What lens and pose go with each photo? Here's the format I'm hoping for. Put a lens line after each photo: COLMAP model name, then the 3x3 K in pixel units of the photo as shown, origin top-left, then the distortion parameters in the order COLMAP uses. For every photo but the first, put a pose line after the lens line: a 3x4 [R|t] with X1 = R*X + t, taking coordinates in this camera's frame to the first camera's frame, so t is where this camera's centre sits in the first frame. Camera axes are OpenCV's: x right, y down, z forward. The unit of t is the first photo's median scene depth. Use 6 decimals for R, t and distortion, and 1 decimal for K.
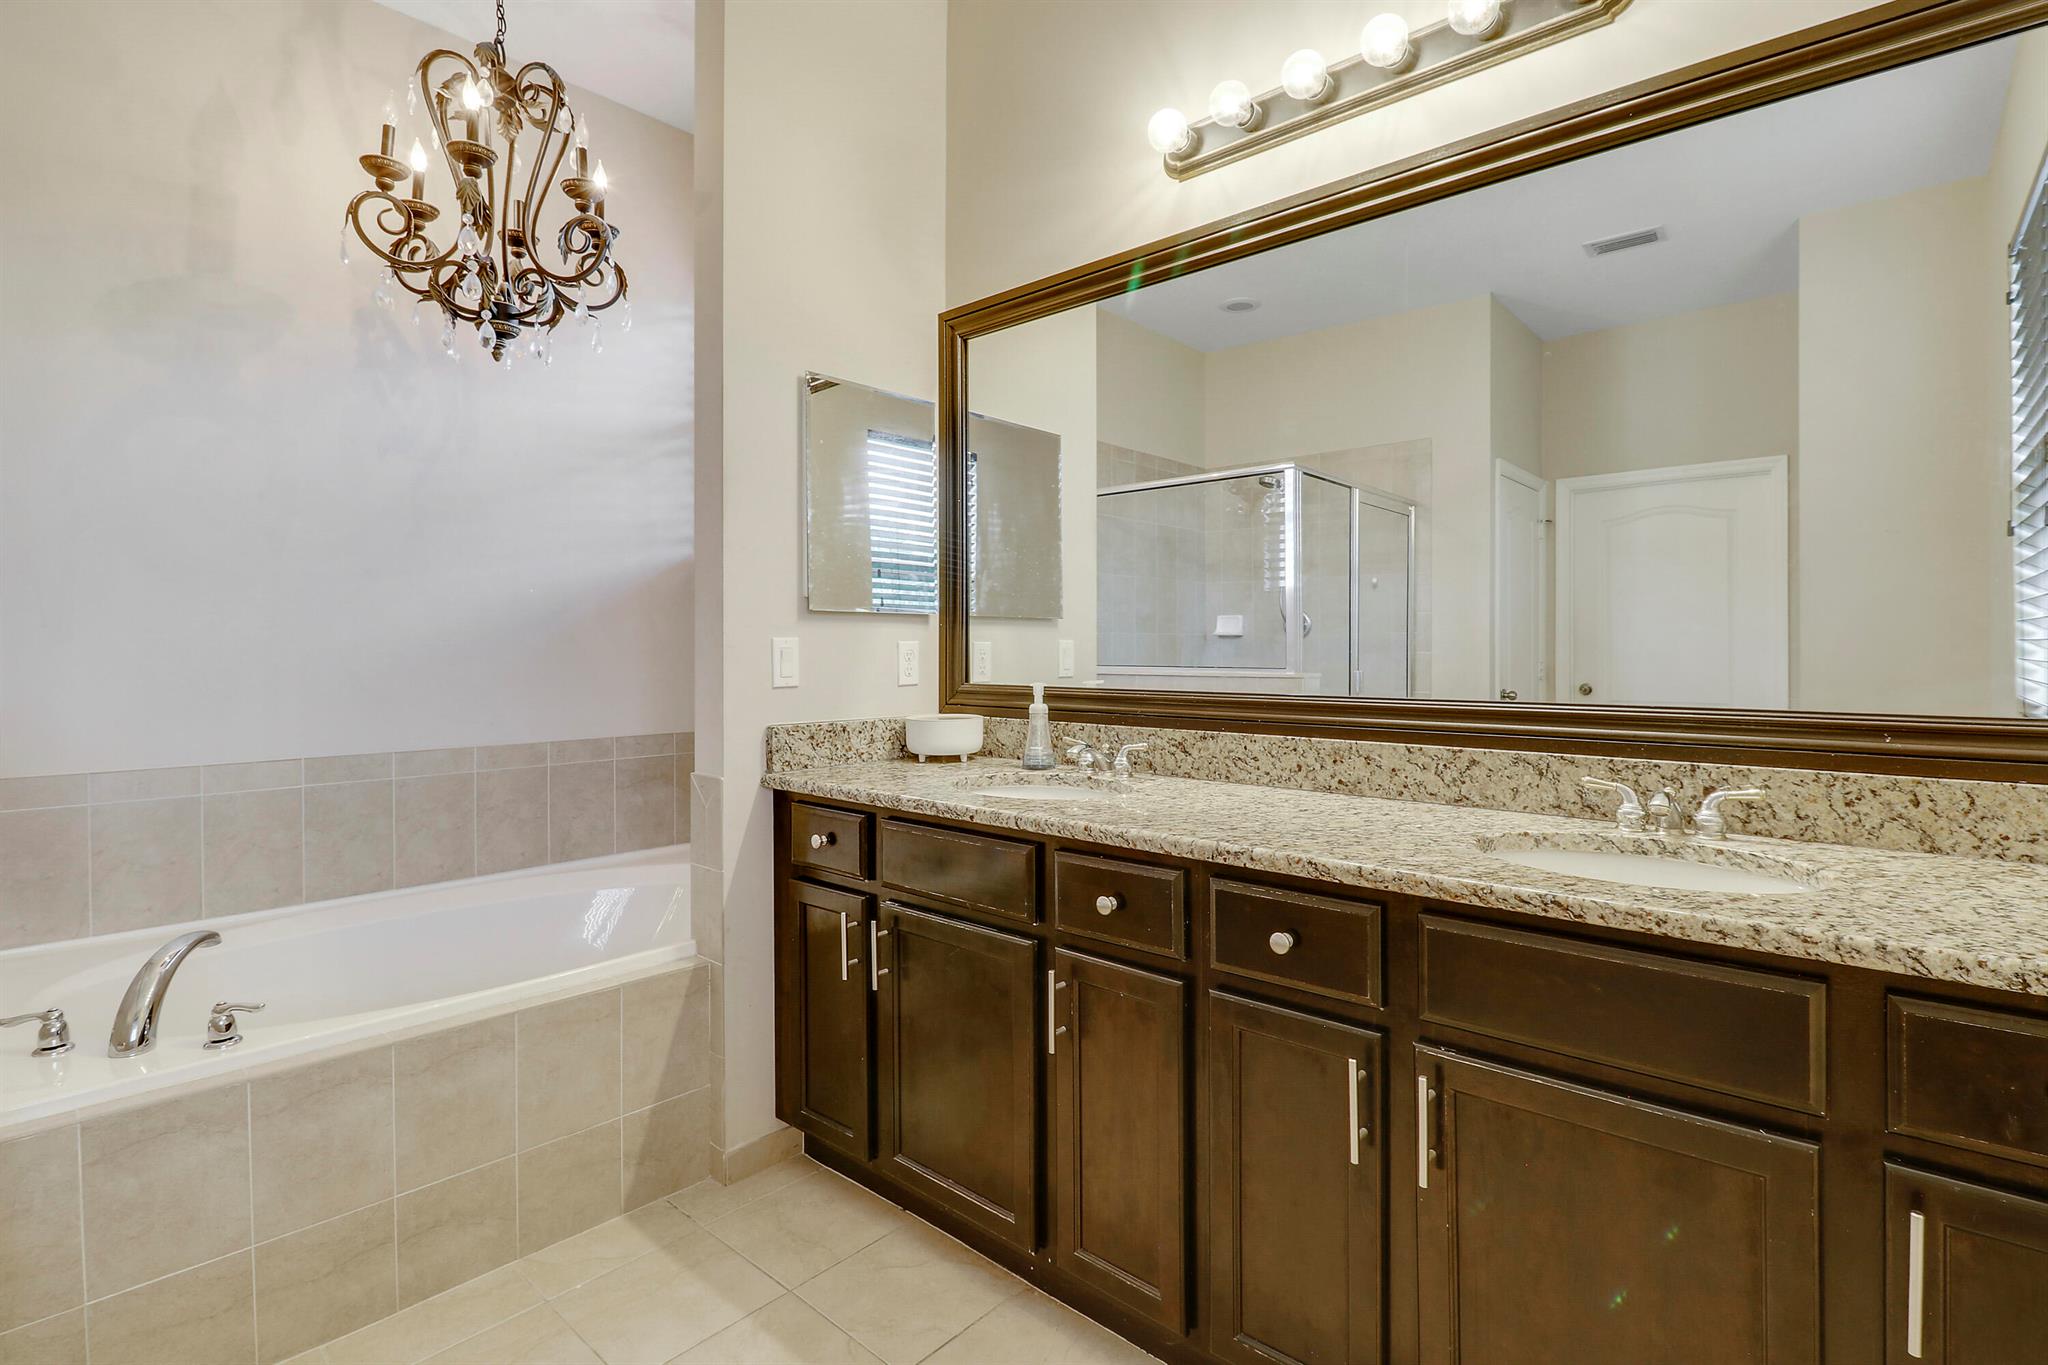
lens RADIAL K [[988.3, 0, 1030.3], [0, 988.3, 648.0], [0, 0, 1]] dist [-0.005979, -0.006960]
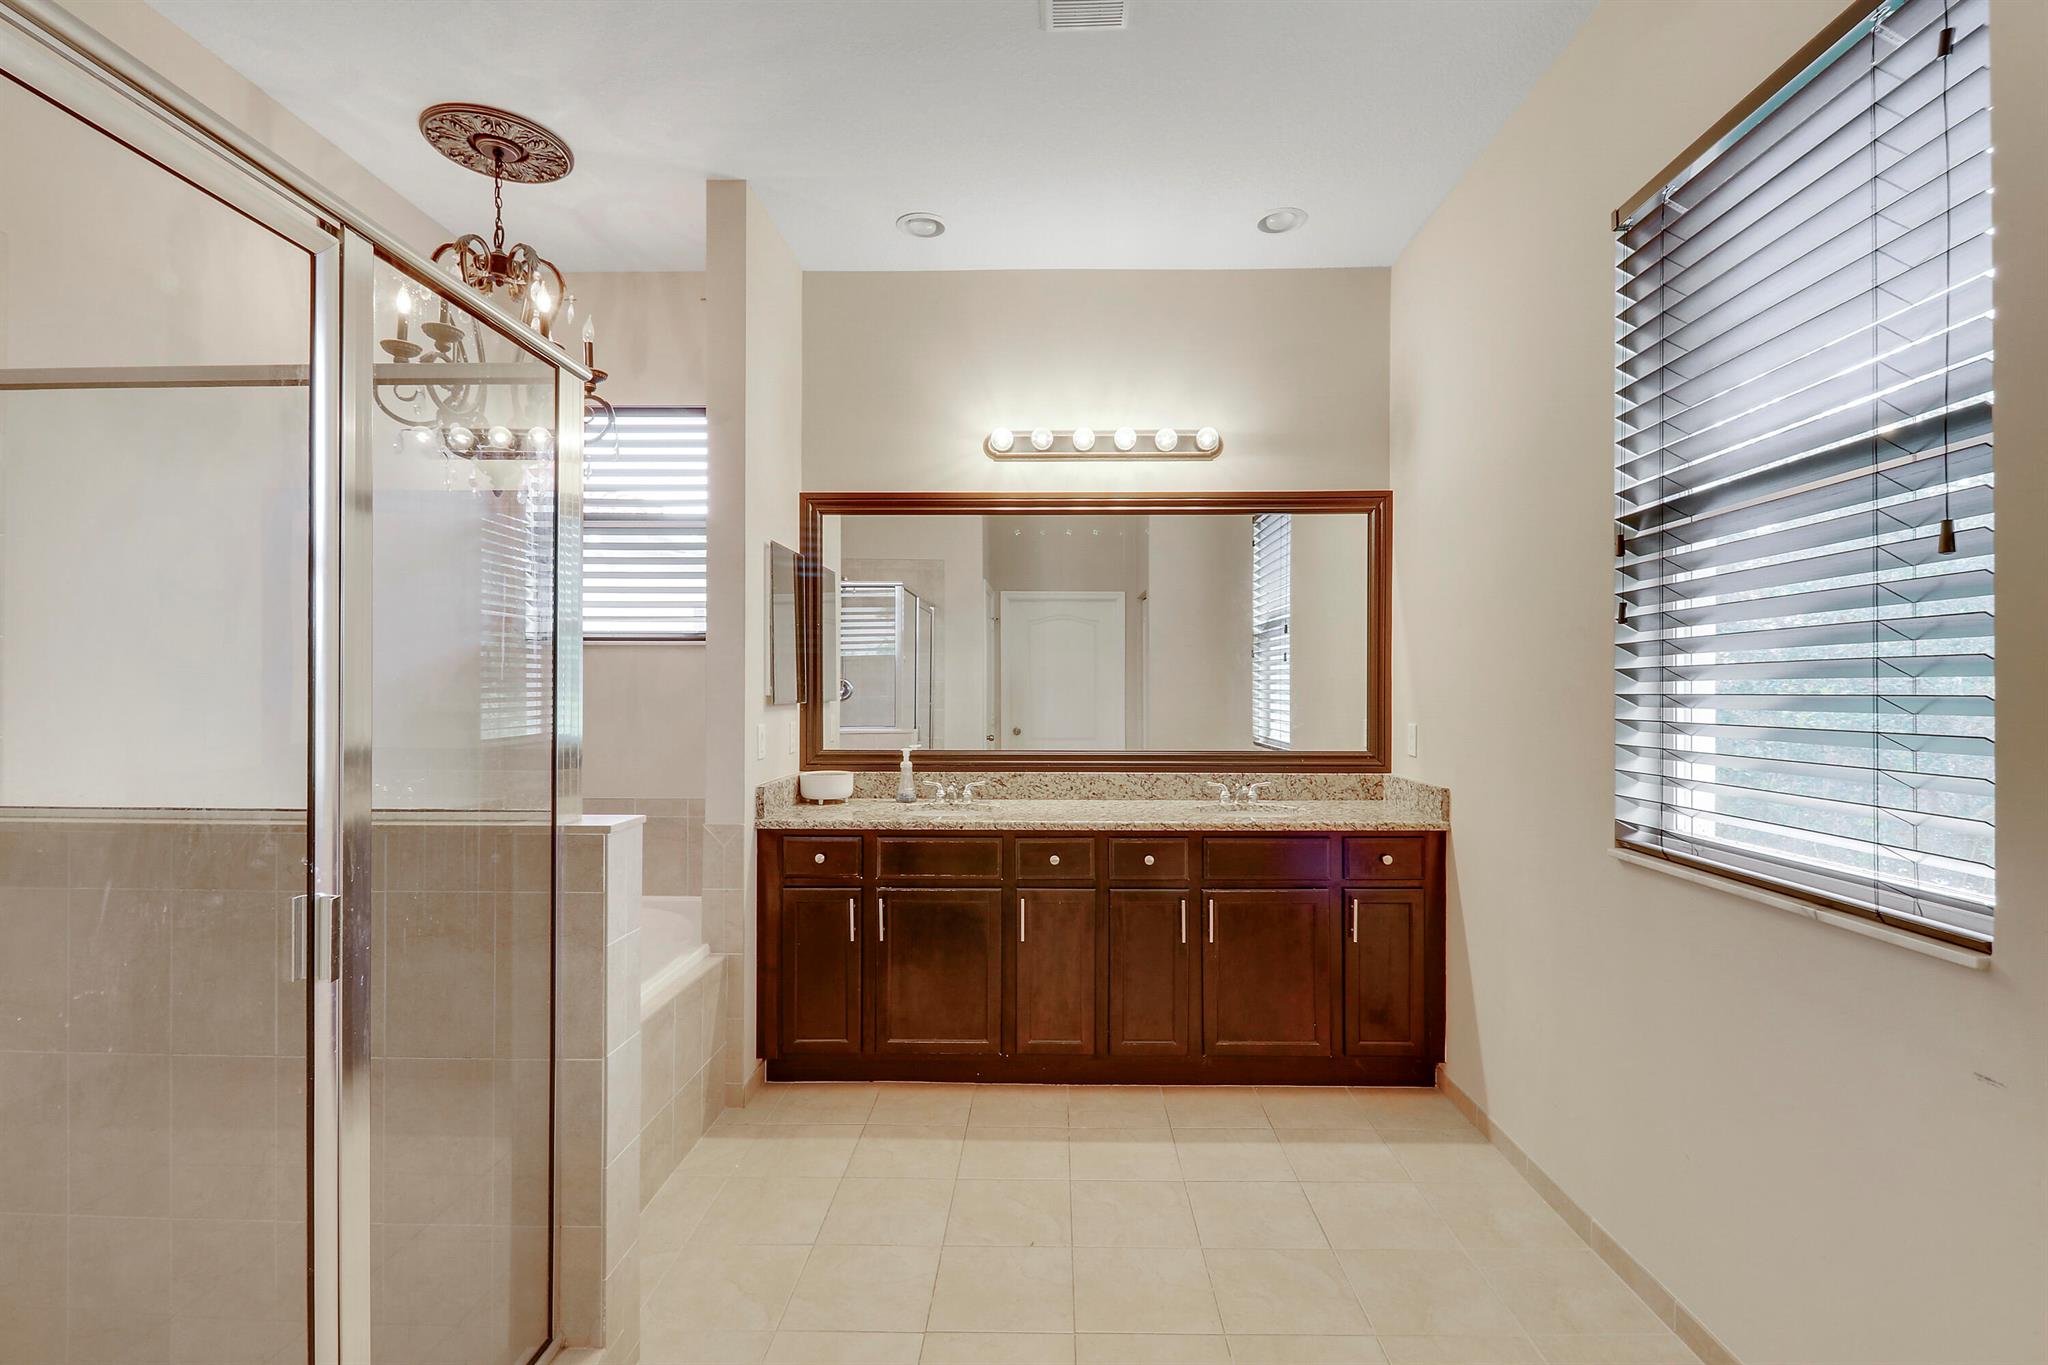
lens RADIAL K [[988.3, 0, 1037.5], [0, 988.3, 681.9], [0, 0, 1]] dist [-0.005979, -0.006960]
pose [[0.749145, 0.001539, 0.662405, -1.023842], [-0.003316, 0.999993, 0.001426, -0.086782], [-0.662398, -0.003265, 0.749145, -0.396275]]
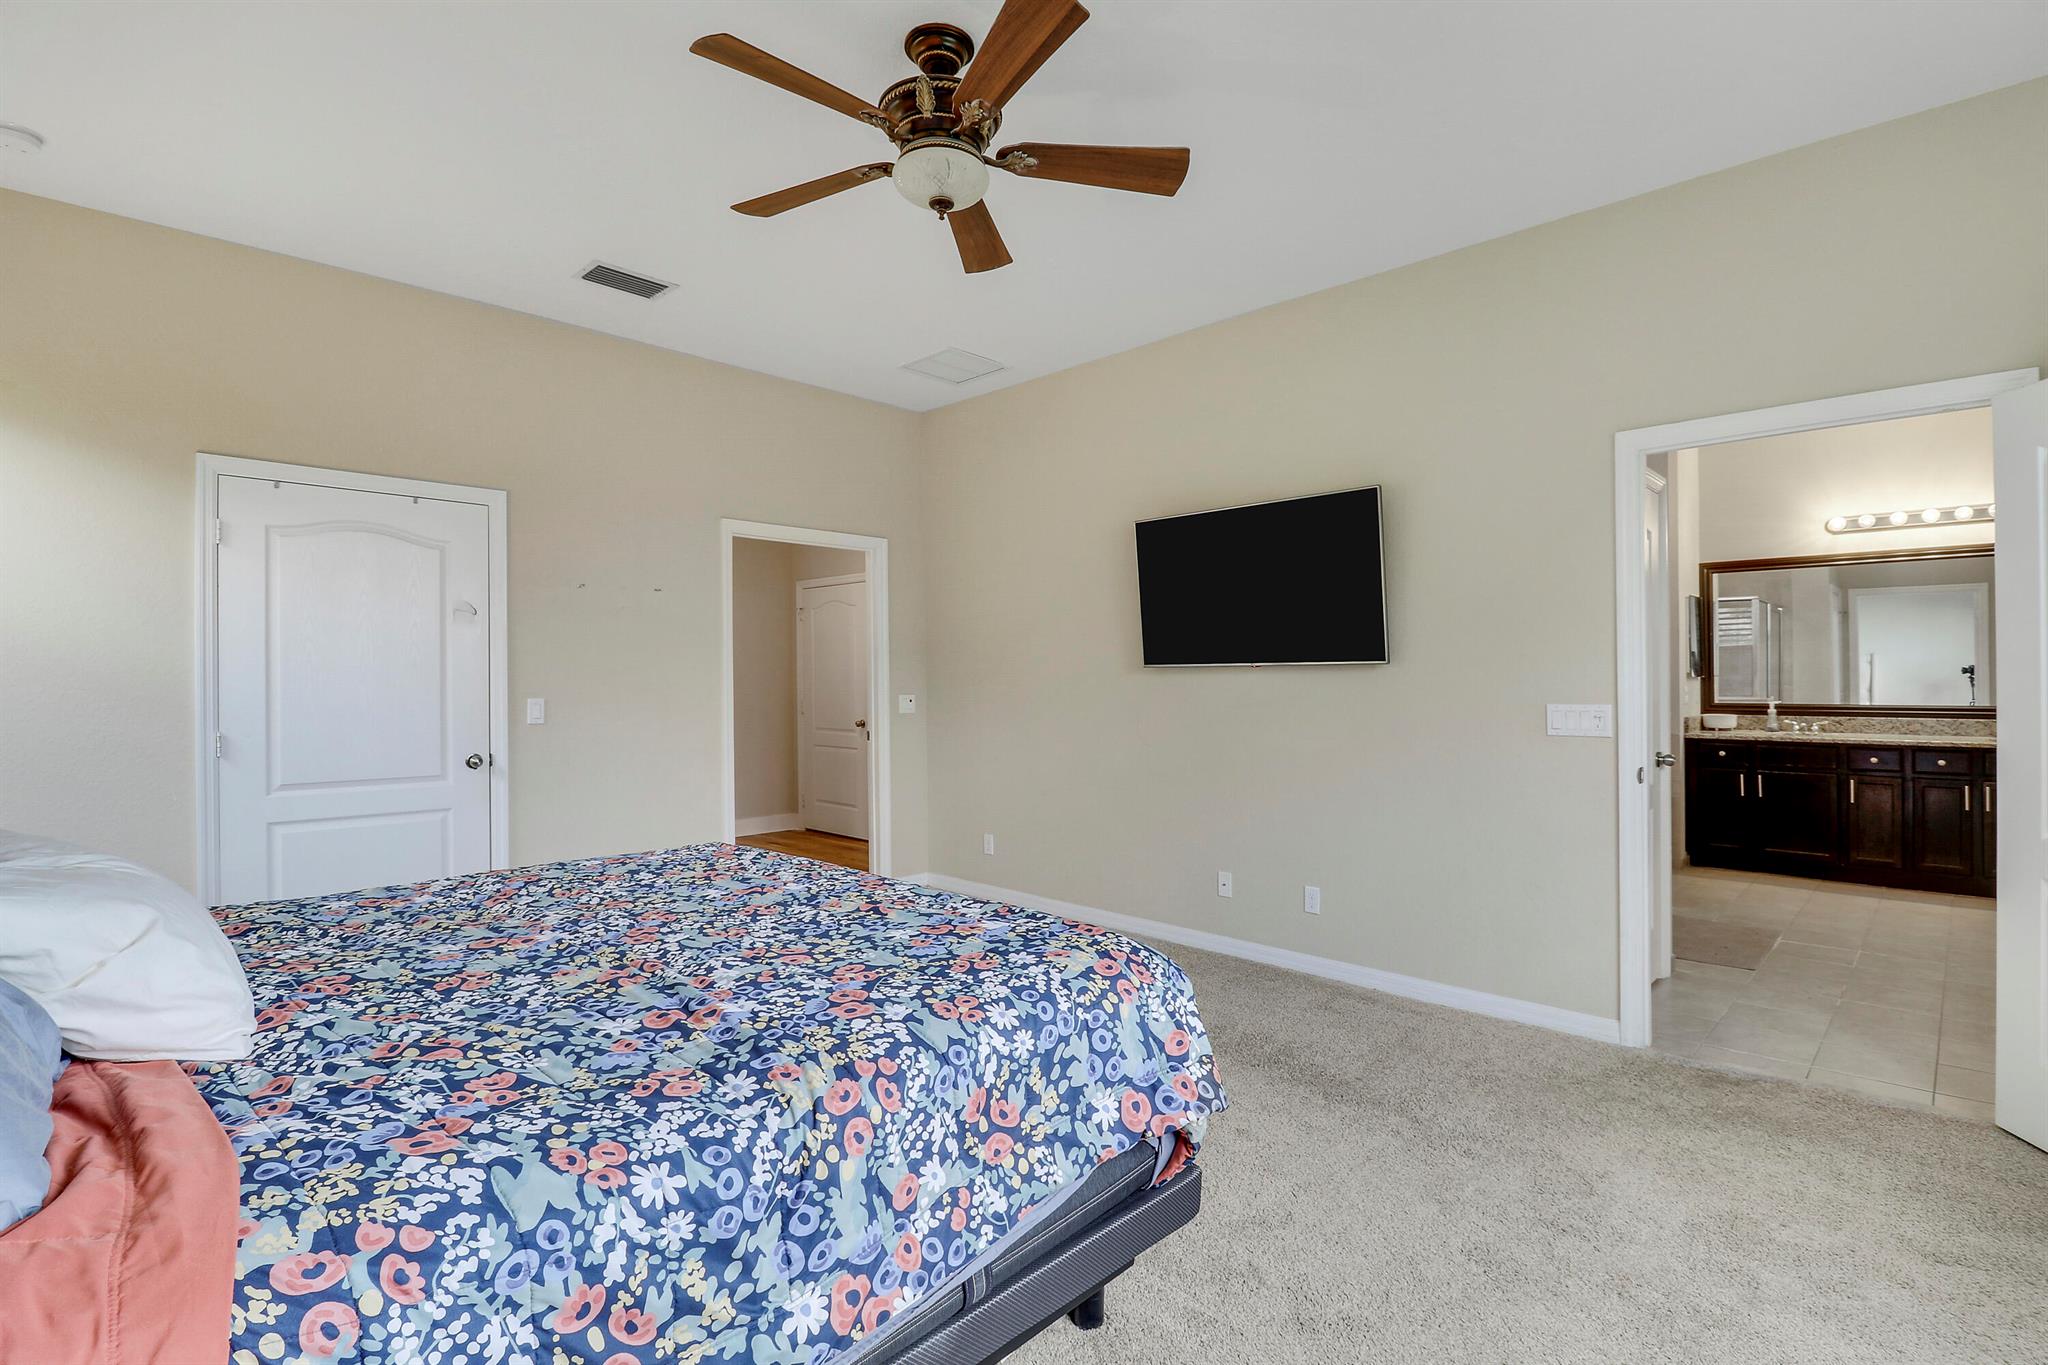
lens RADIAL K [[988.3, 0, 1023.3], [0, 988.3, 667.3], [0, 0, 1]] dist [-0.005979, -0.006960]
pose [[0.999618, -0.006696, -0.026831, -2.379263], [0.006661, 0.999977, -0.001392, -0.087271], [0.026840, 0.001213, 0.999639, -2.178377]]
